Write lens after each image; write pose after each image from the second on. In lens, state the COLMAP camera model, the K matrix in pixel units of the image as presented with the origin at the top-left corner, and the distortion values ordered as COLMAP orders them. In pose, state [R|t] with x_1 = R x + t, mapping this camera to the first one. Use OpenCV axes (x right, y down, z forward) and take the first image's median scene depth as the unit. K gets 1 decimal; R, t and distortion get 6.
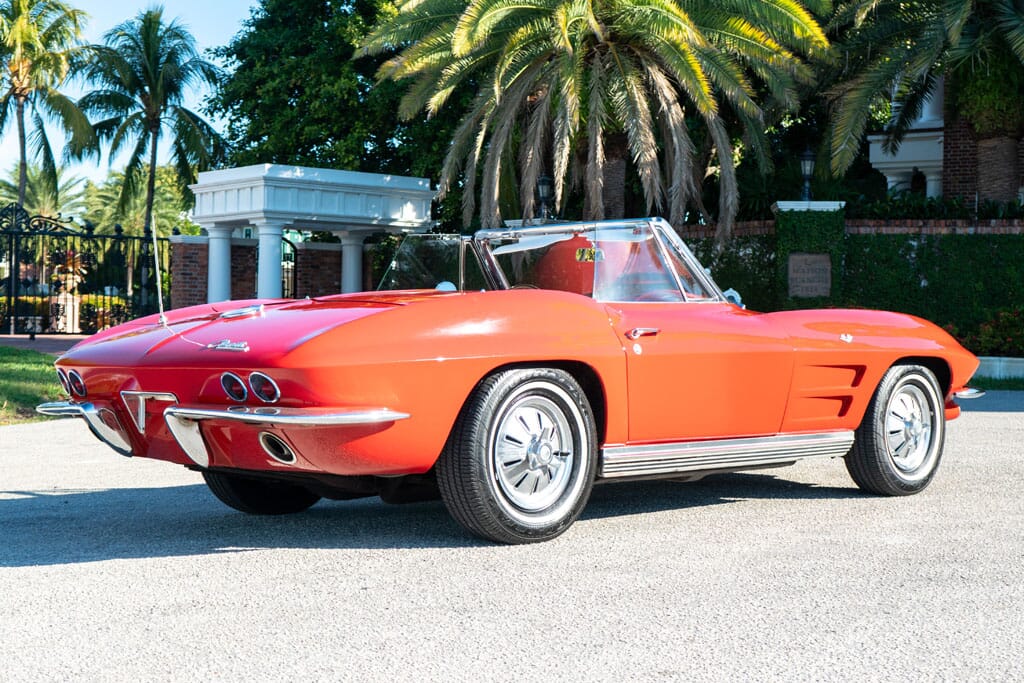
lens RADIAL K [[1526.6, 0, 525.2], [0, 1526.6, 361.2], [0, 0, 1]] dist [0.027136, 0.000000]
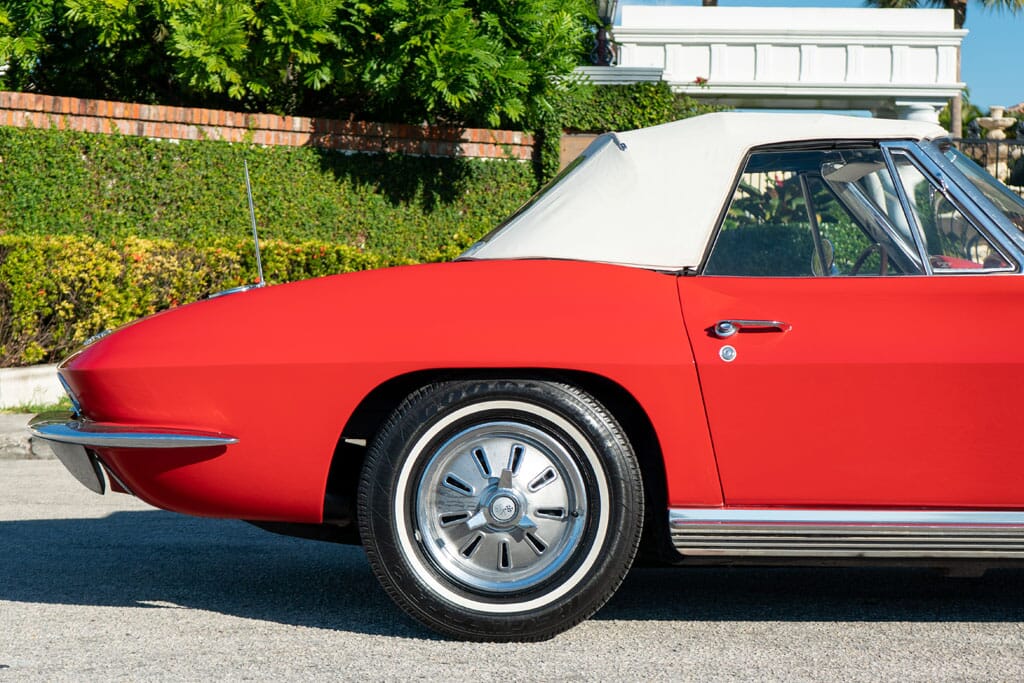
lens RADIAL K [[2263.3, 0, 502.8], [0, 2263.3, 339.9], [0, 0, 1]] dist [0.009761, 0.000000]
pose [[0.746418, 0.022358, -0.665101, 0.146662], [-0.018930, 0.999744, 0.012364, -0.005502], [0.665208, 0.003361, 0.746651, 0.058773]]
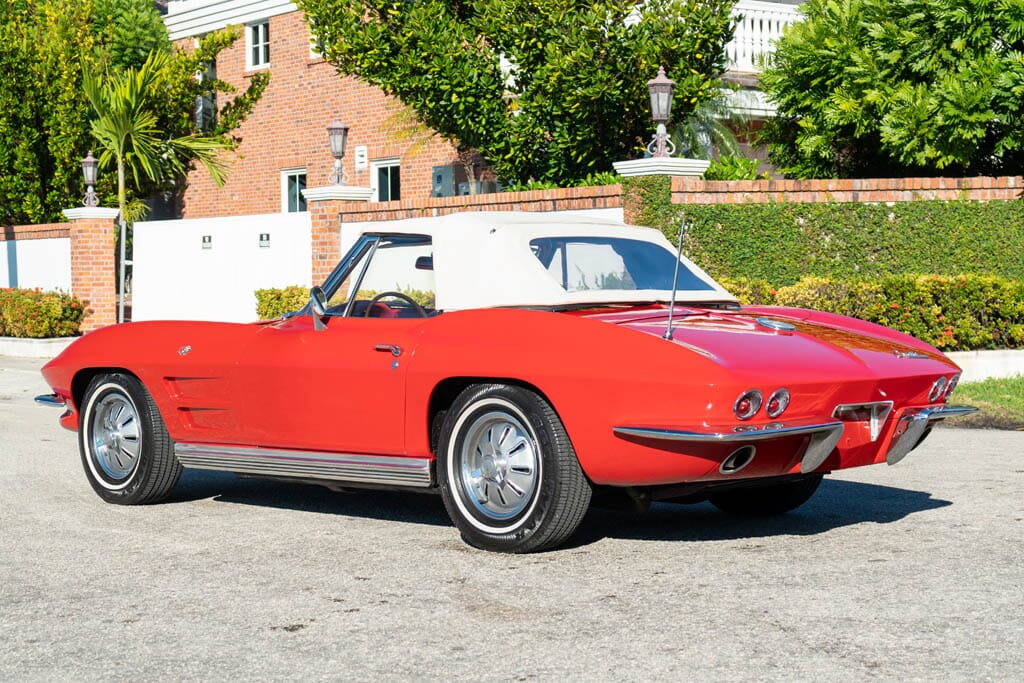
lens RADIAL K [[1835.0, 0, 514.4], [0, 1835.0, 340.9], [0, 0, 1]] dist [0.050934, 0.000000]
pose [[-0.049507, 0.022773, -0.998514, 0.364878], [-0.007557, 0.999703, 0.023175, -0.014303], [0.998745, 0.008693, -0.049320, 0.362646]]
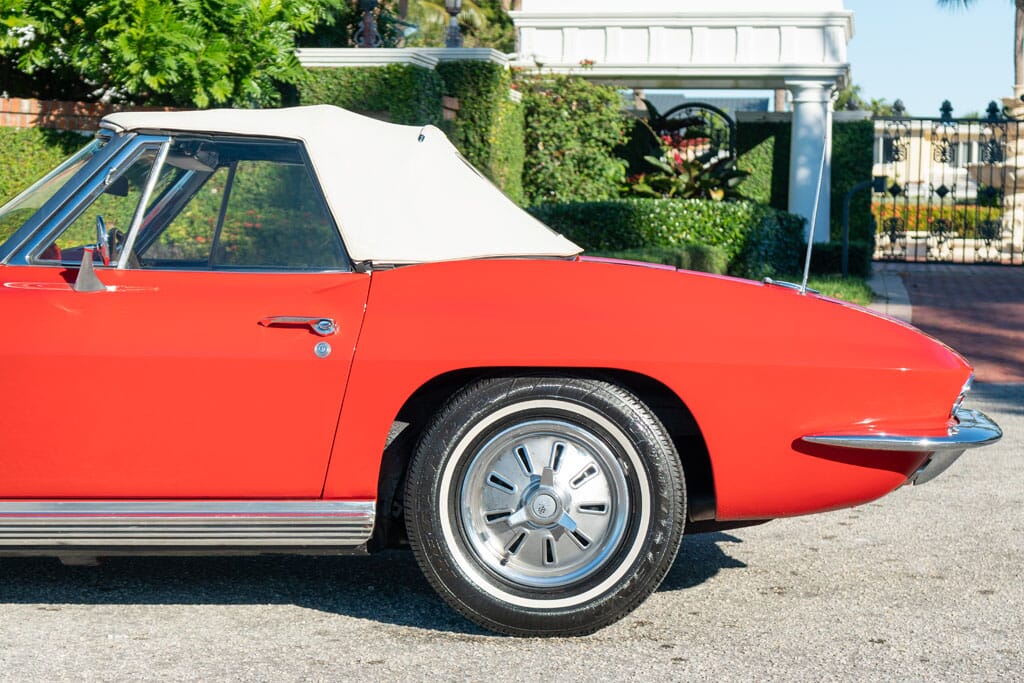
lens RADIAL K [[2045.0, 0, 513.2], [0, 2045.0, 346.6], [0, 0, 1]] dist [0.042114, 0.000000]
pose [[0.661738, 0.040399, -0.748646, 0.232647], [-0.020664, 0.999151, 0.035651, -0.011258], [0.749450, -0.008122, 0.662011, 0.209438]]
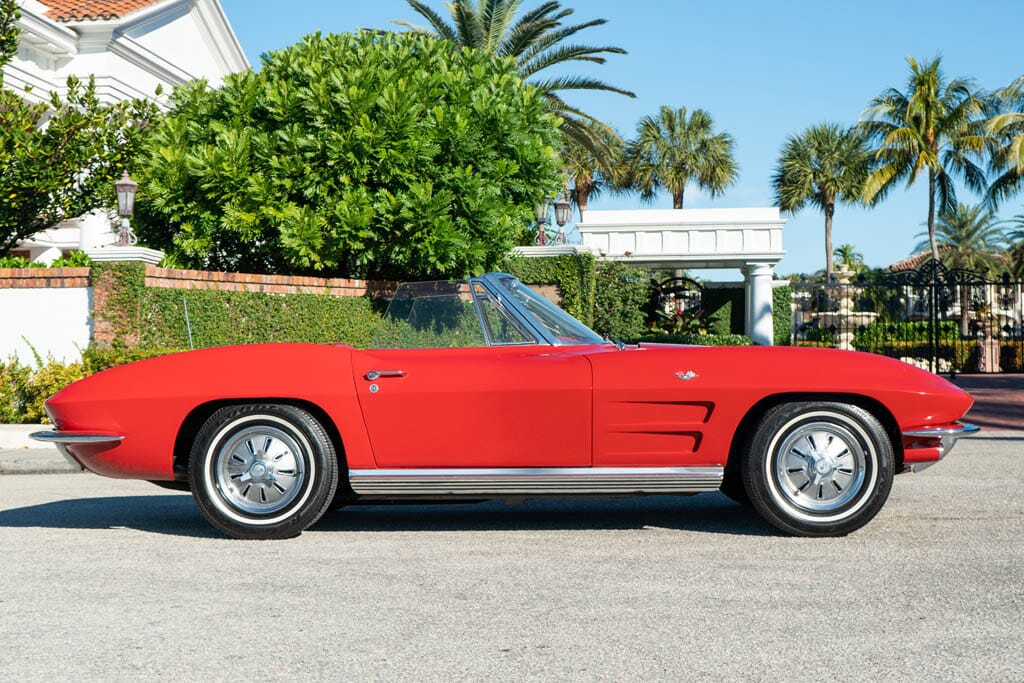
lens RADIAL K [[1381.9, 0, 503.5], [0, 1381.9, 337.9], [0, 0, 1]] dist [0.000967, 0.000000]
pose [[0.697538, -0.033196, -0.715779, 0.219855], [0.001920, 0.999009, -0.044461, 0.000214], [0.716546, 0.029639, 0.696910, 0.073351]]
